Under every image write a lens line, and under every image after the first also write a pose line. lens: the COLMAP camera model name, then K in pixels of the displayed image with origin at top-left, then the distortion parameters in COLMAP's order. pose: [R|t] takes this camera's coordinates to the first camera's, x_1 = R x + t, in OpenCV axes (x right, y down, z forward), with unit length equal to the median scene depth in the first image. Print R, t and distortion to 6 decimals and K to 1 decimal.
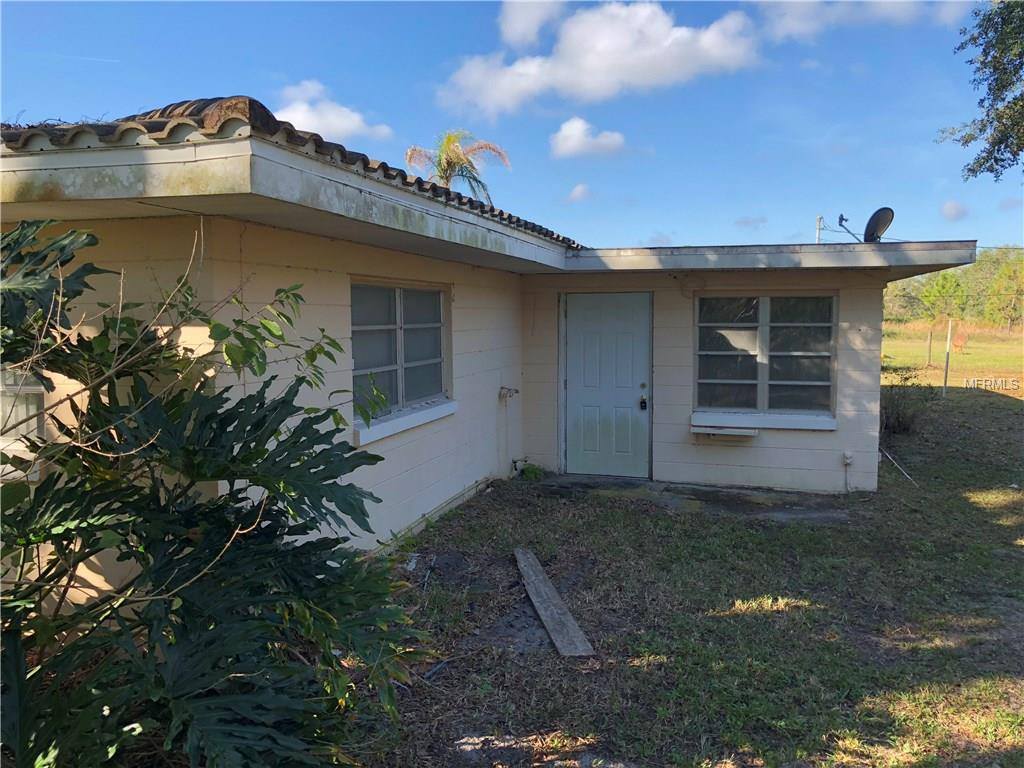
lens RADIAL K [[842.2, 0, 508.9], [0, 842.2, 377.0], [0, 0, 1]] dist [0.010946, -0.010647]
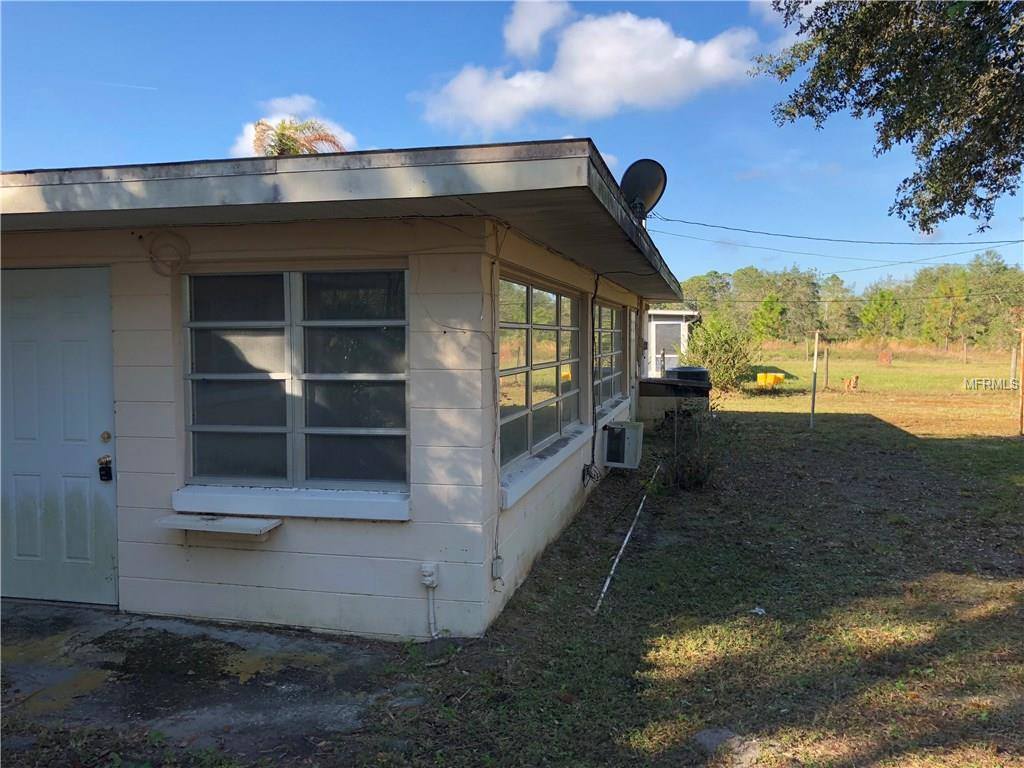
lens RADIAL K [[842.2, 0, 514.5], [0, 842.2, 390.7], [0, 0, 1]] dist [0.010946, -0.010647]
pose [[0.998844, -0.005683, 0.047734, 0.412219], [0.006139, 0.999937, -0.009427, -0.013346], [-0.047678, 0.009710, 0.998816, 0.449639]]
